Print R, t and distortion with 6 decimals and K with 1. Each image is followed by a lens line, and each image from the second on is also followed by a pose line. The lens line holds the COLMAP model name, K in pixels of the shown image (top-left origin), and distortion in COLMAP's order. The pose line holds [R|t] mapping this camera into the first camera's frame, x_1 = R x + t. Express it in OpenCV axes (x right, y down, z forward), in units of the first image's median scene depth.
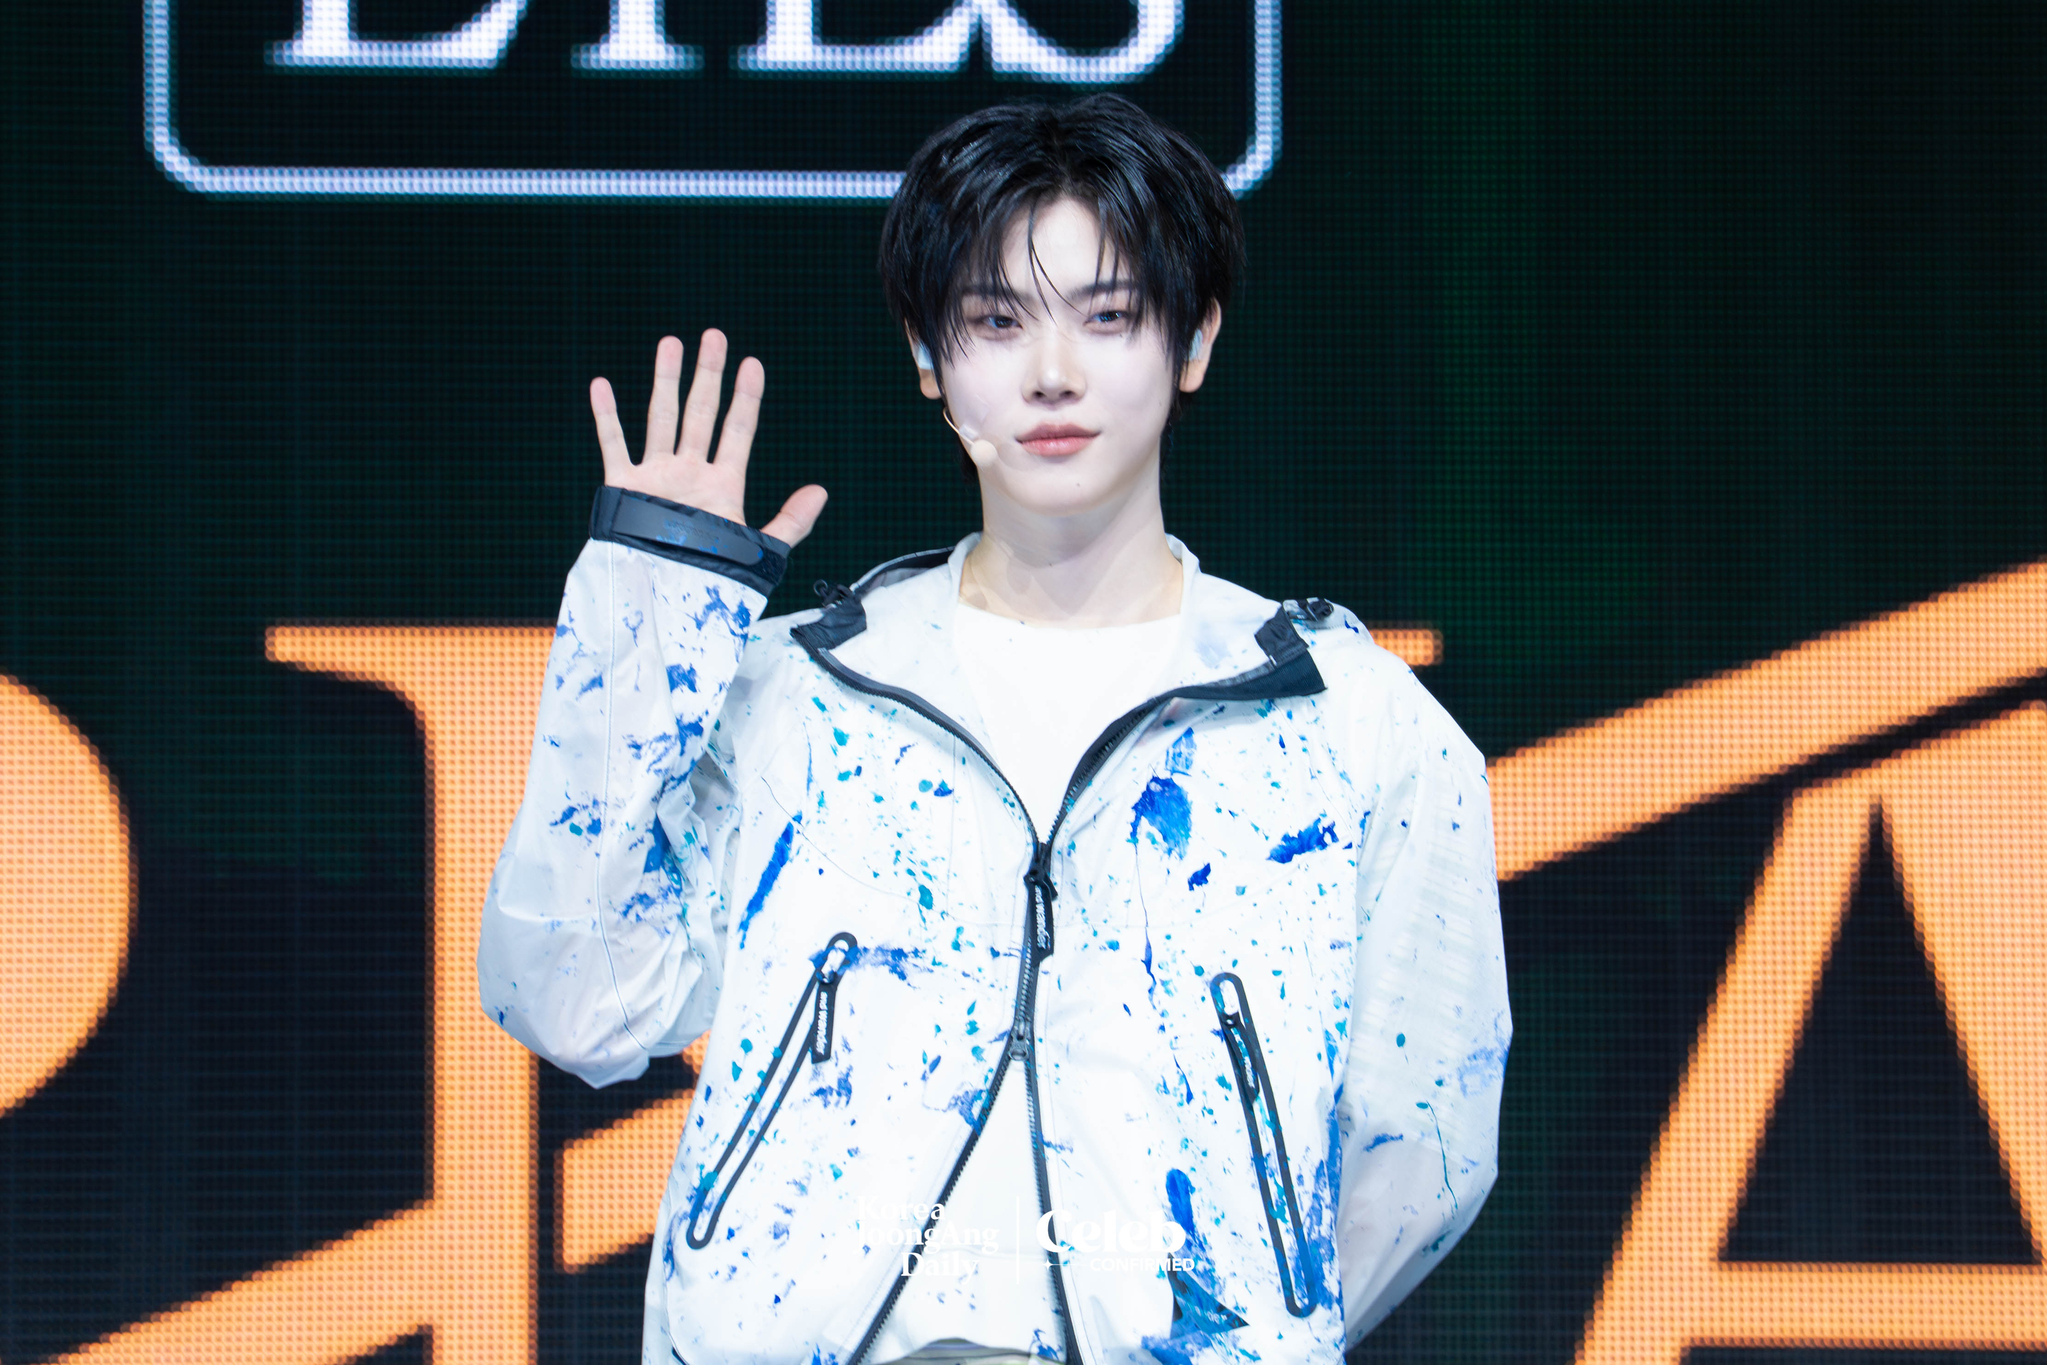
lens RADIAL K [[13800.1, 0, 1083.4], [0, 13800.1, 520.4], [0, 0, 1]] dist [0.913189, 0.000000]
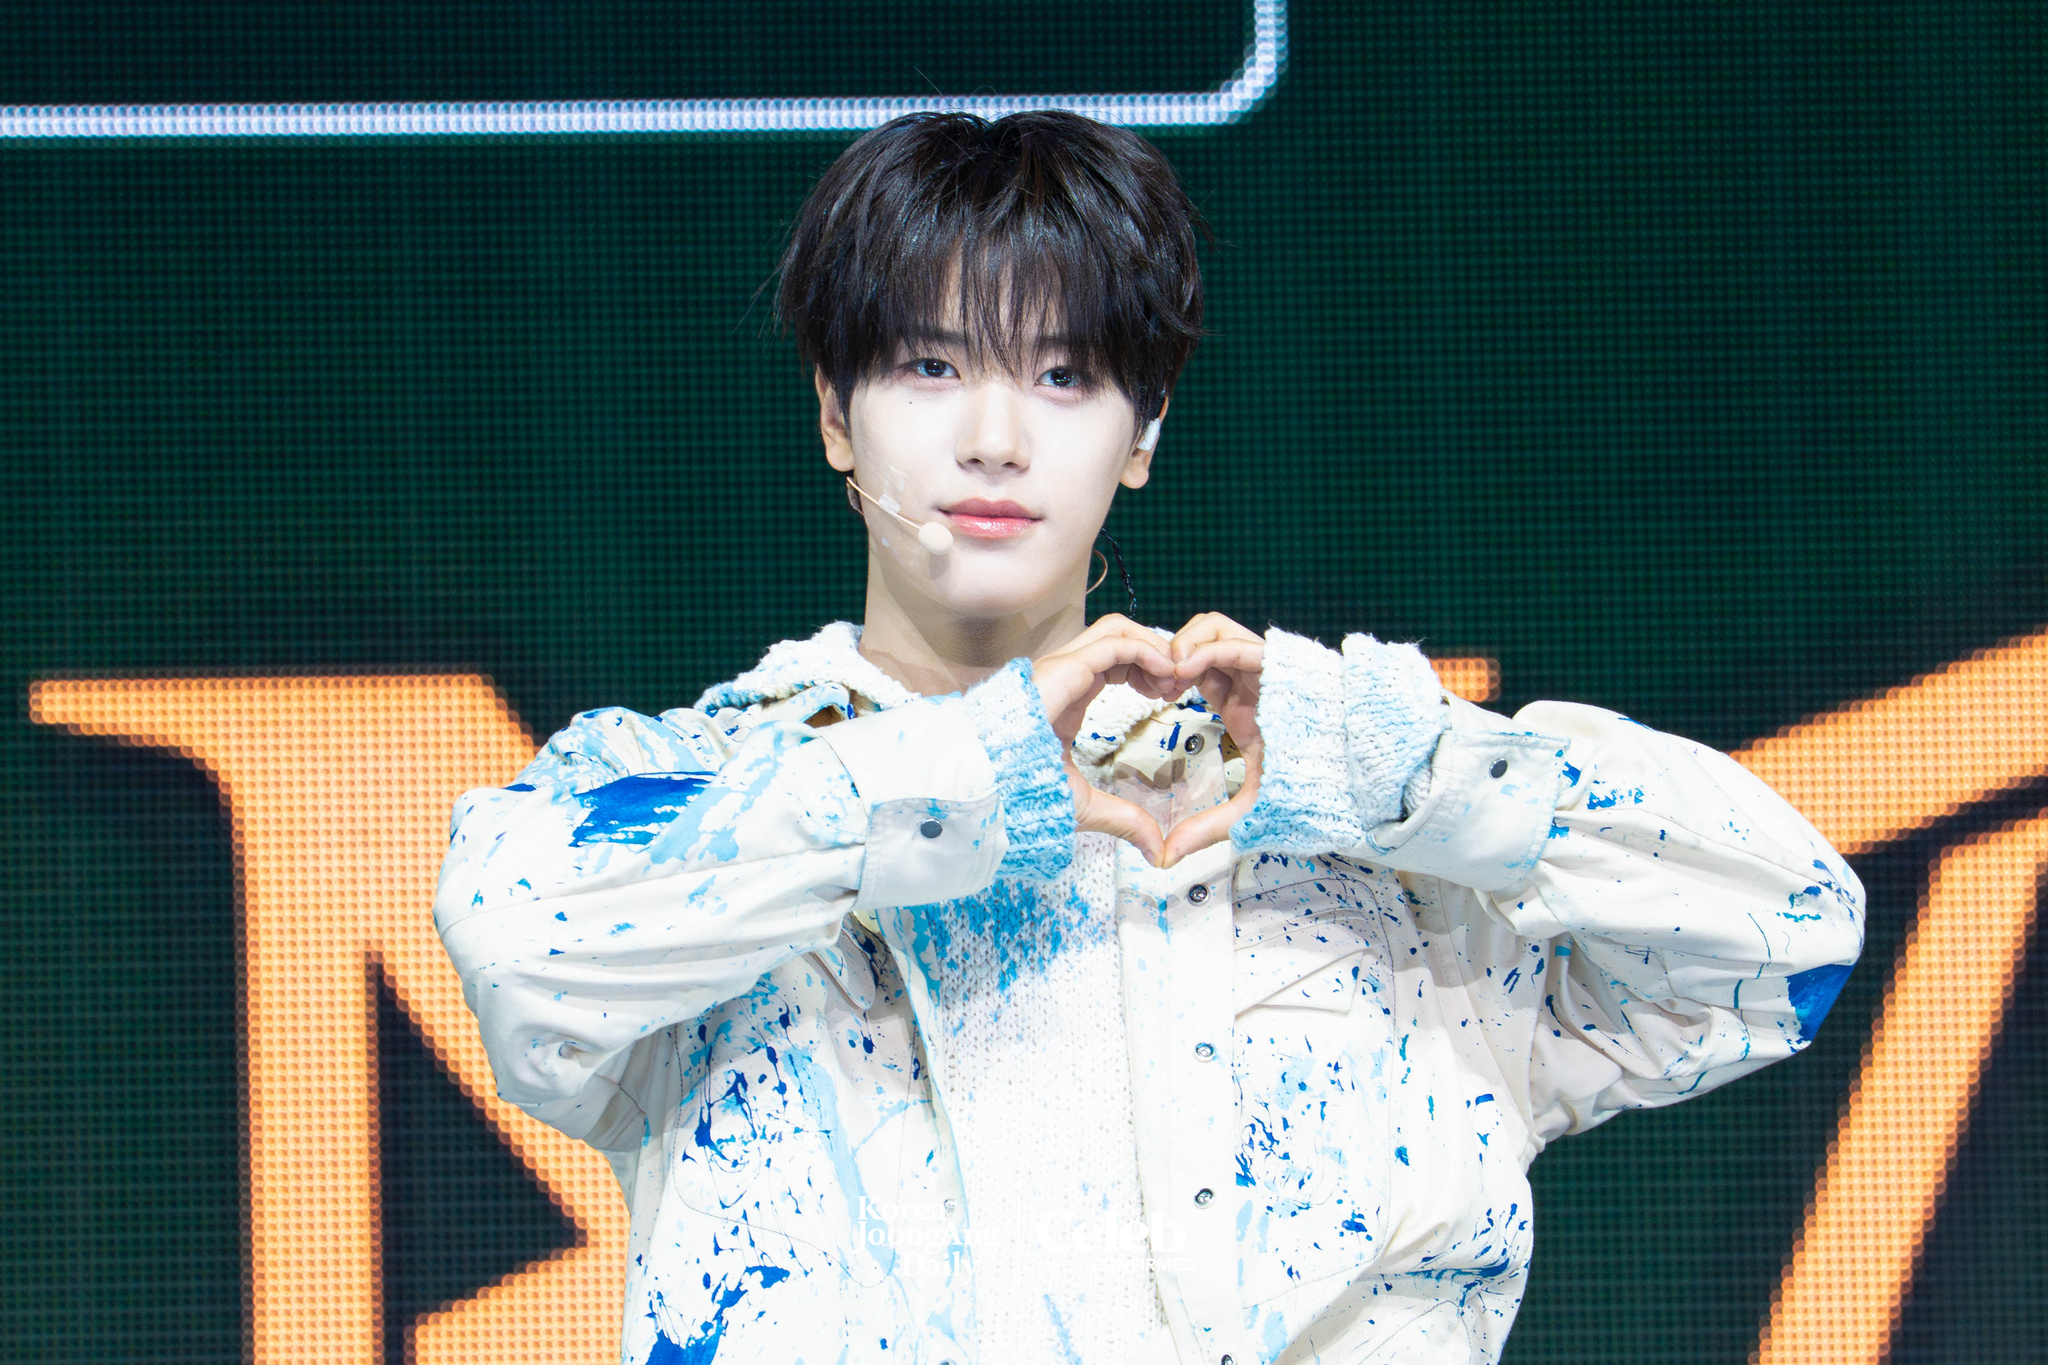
lens RADIAL K [[13806.9, 0, 1023.3], [0, 13806.9, 809.8], [0, 0, 1]] dist [0.913189, 0.000000]
pose [[0.999800, -0.018688, -0.007180, 0.003993], [0.018870, 0.999478, 0.026206, -0.004791], [0.006686, -0.026336, 0.999631, 0.198037]]
